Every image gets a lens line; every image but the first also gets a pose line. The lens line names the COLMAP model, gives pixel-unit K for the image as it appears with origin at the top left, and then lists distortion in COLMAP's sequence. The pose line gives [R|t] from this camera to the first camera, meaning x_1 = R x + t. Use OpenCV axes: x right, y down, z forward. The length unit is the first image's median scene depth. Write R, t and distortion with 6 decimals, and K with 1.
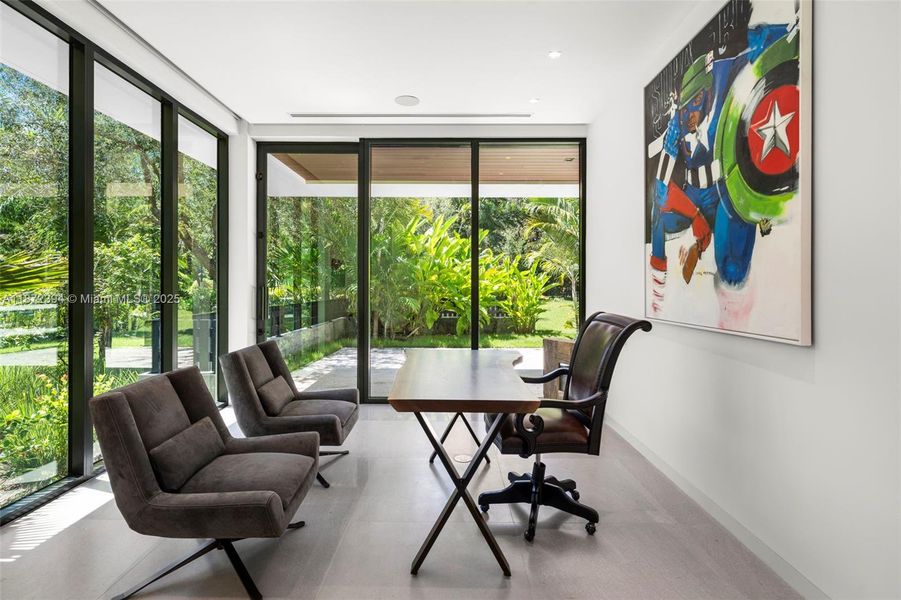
lens RADIAL K [[423.8, 0, 446.2], [0, 423.8, 290.4], [0, 0, 1]] dist [-0.013780, -0.000906]
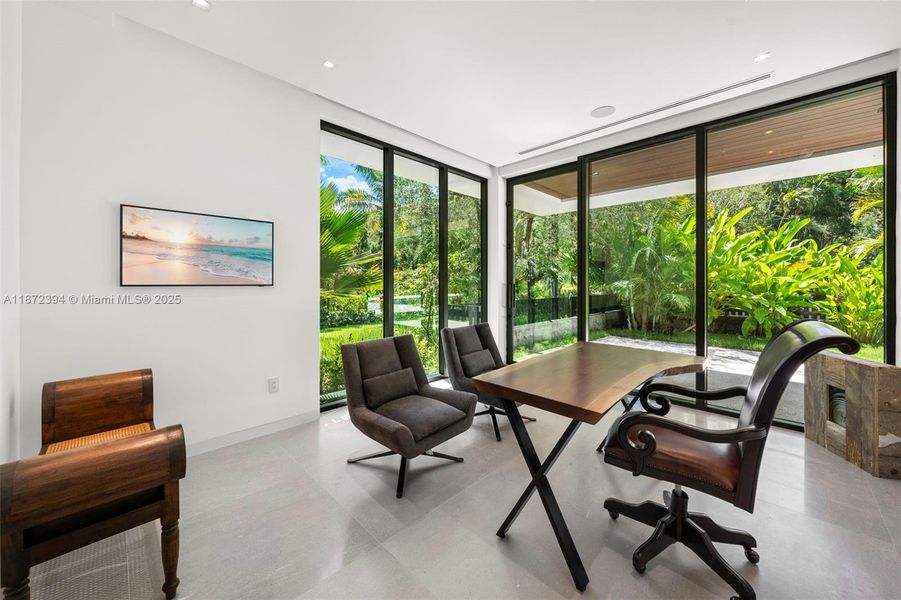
lens RADIAL K [[330.3, 0, 460.8], [0, 330.3, 286.1], [0, 0, 1]] dist [-0.001007, -0.000375]
pose [[0.726926, 0.004576, -0.686700, 0.189045], [-0.005668, 0.999984, 0.000663, -0.001143], [0.686692, 0.003410, 0.726940, 0.114605]]
